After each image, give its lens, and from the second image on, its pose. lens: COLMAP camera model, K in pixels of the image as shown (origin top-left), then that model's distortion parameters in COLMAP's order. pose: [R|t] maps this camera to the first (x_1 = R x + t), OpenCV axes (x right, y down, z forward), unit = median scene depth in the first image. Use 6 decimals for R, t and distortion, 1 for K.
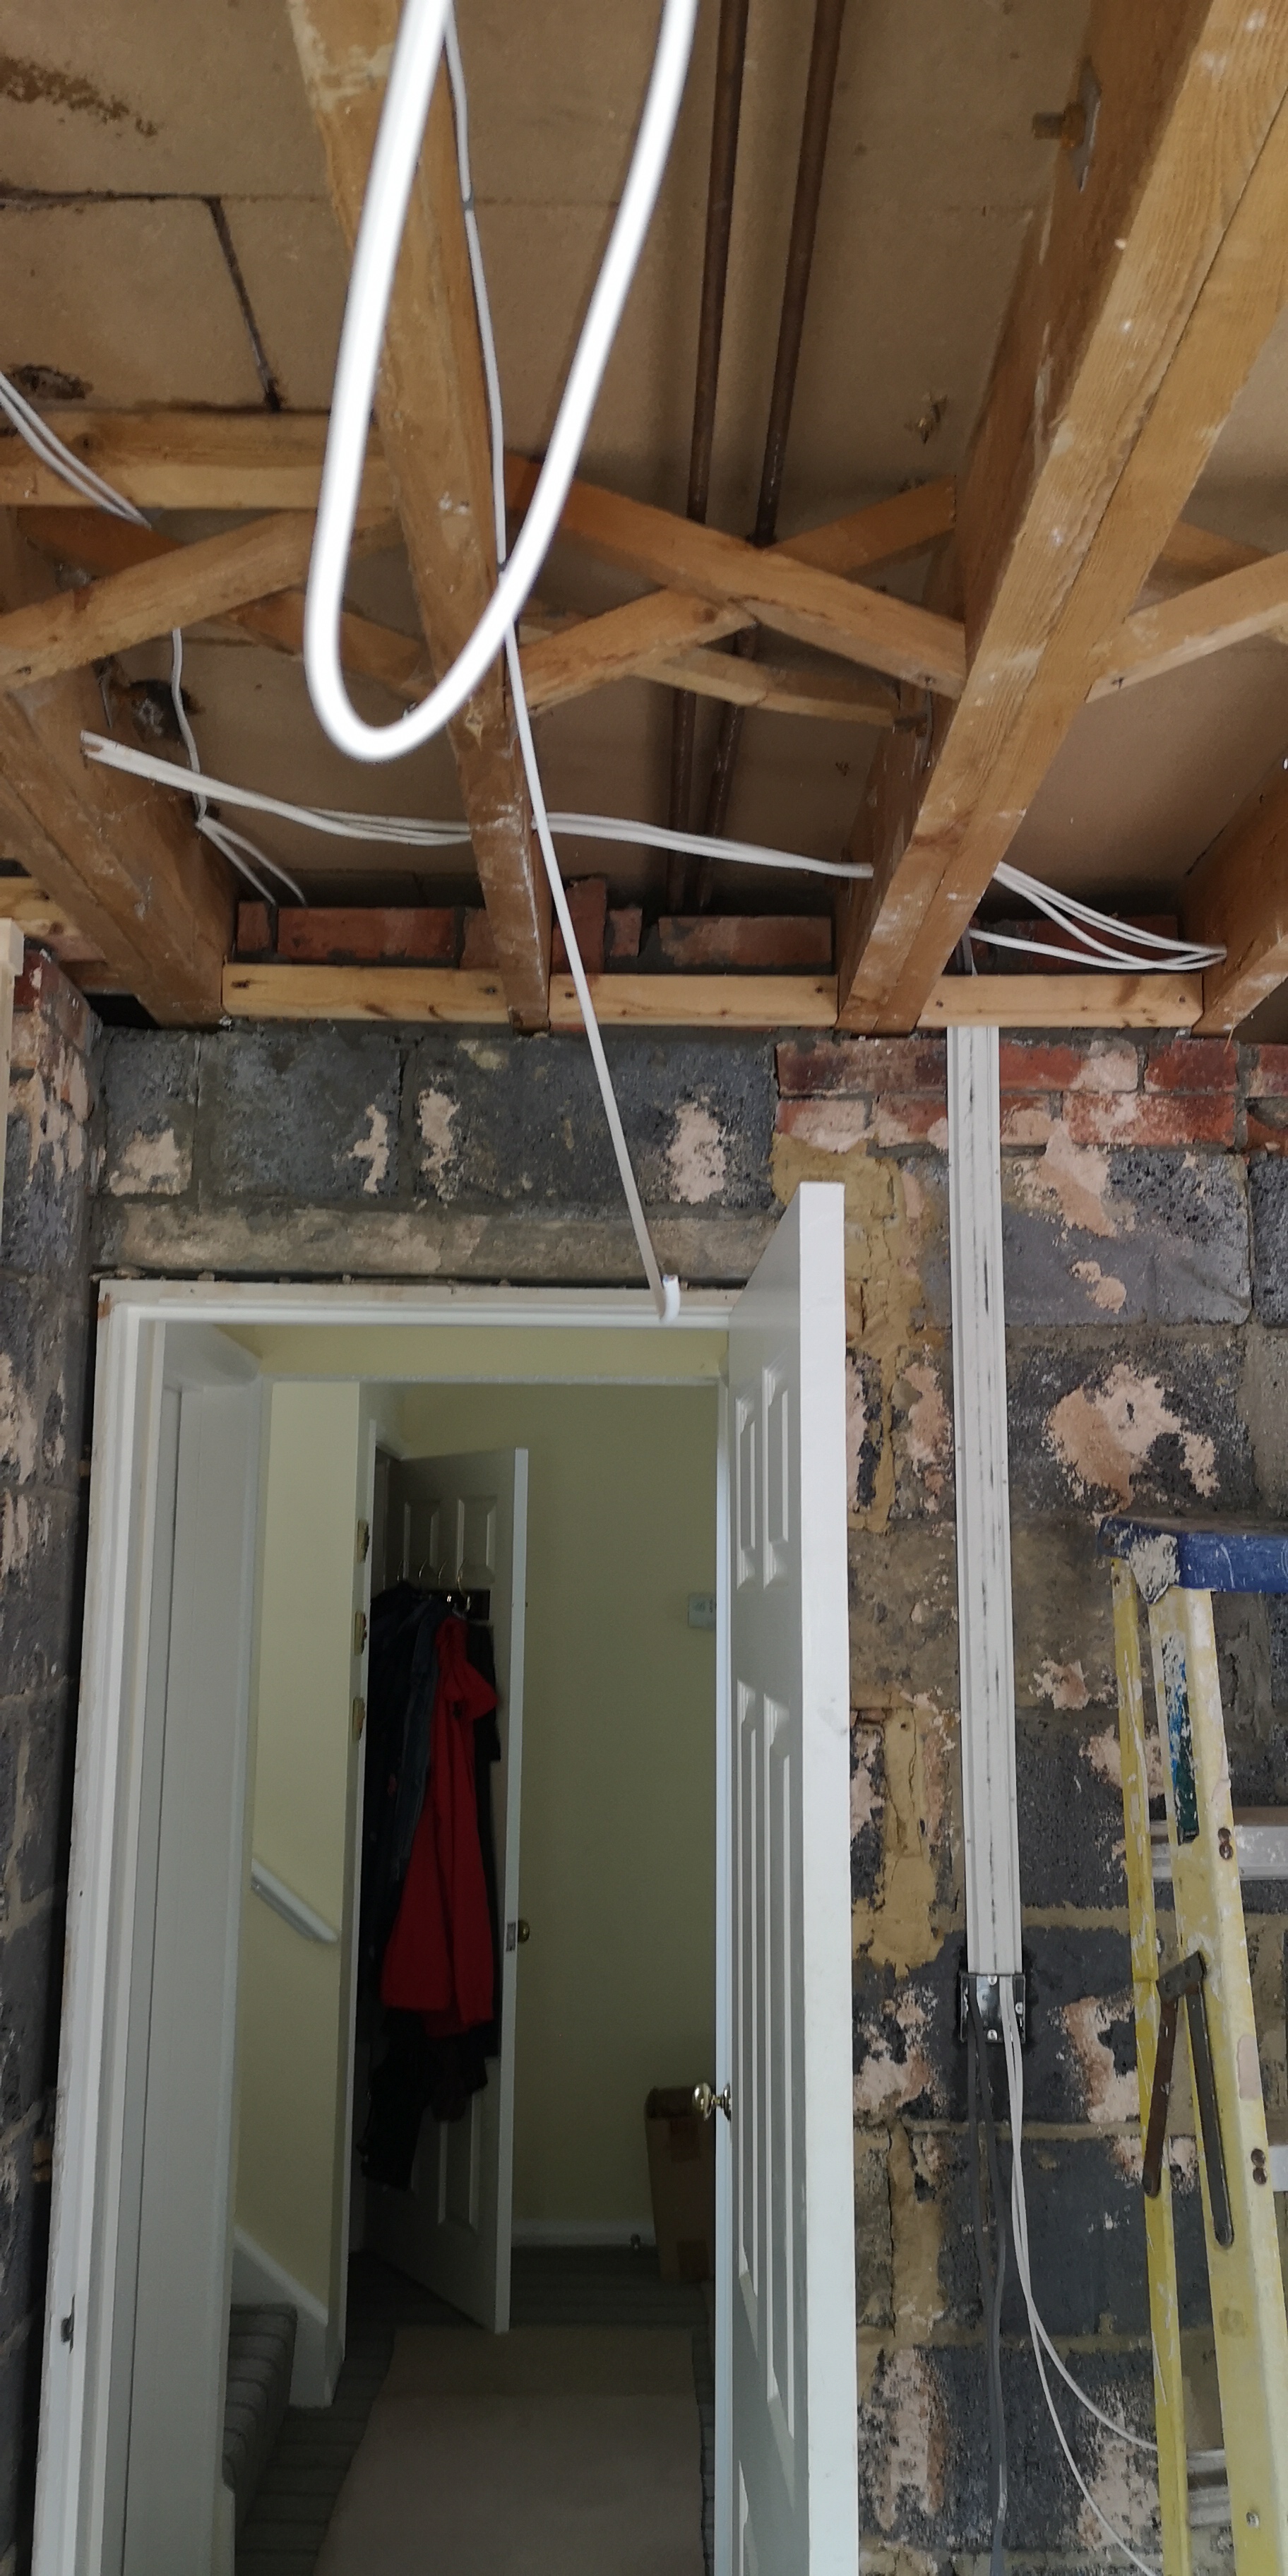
lens RADIAL K [[1980.6, 0, 647.4], [0, 1980.6, 1299.9], [0, 0, 1]] dist [0.046148, -0.046567]
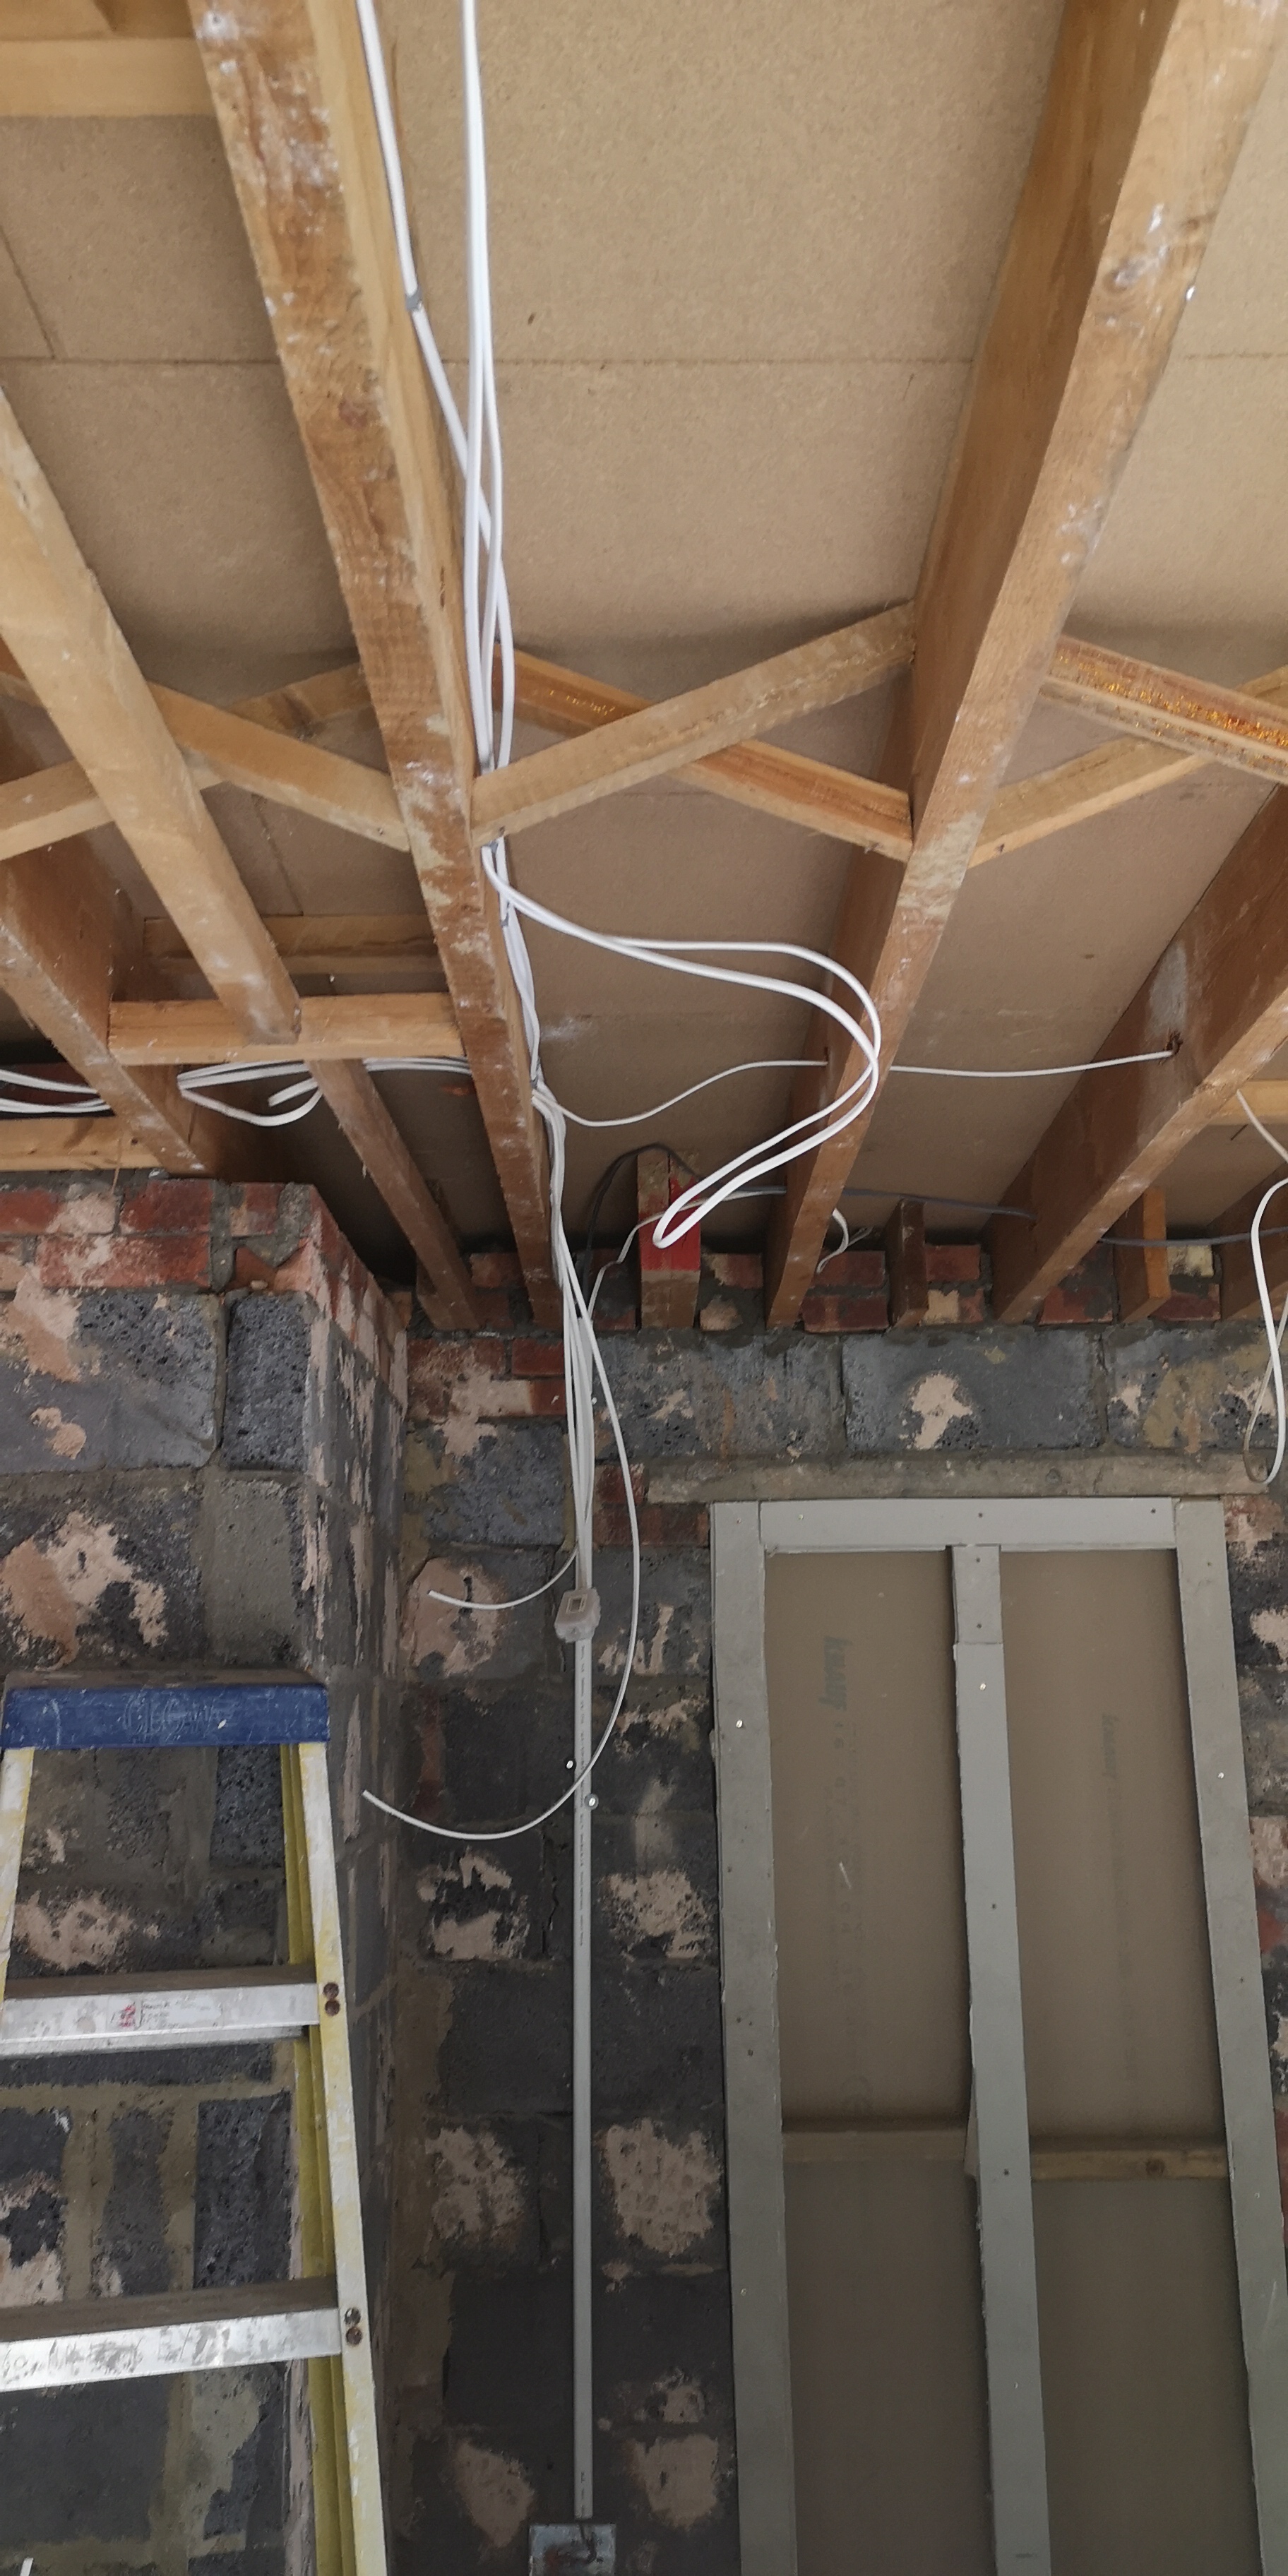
lens RADIAL K [[1980.6, 0, 645.5], [0, 1980.6, 1290.9], [0, 0, 1]] dist [0.046148, -0.046567]
pose [[0.999484, -0.028932, 0.013967, 0.505151], [0.029845, 0.997076, -0.070344, 0.000976], [-0.011891, 0.070724, 0.997425, 0.012895]]
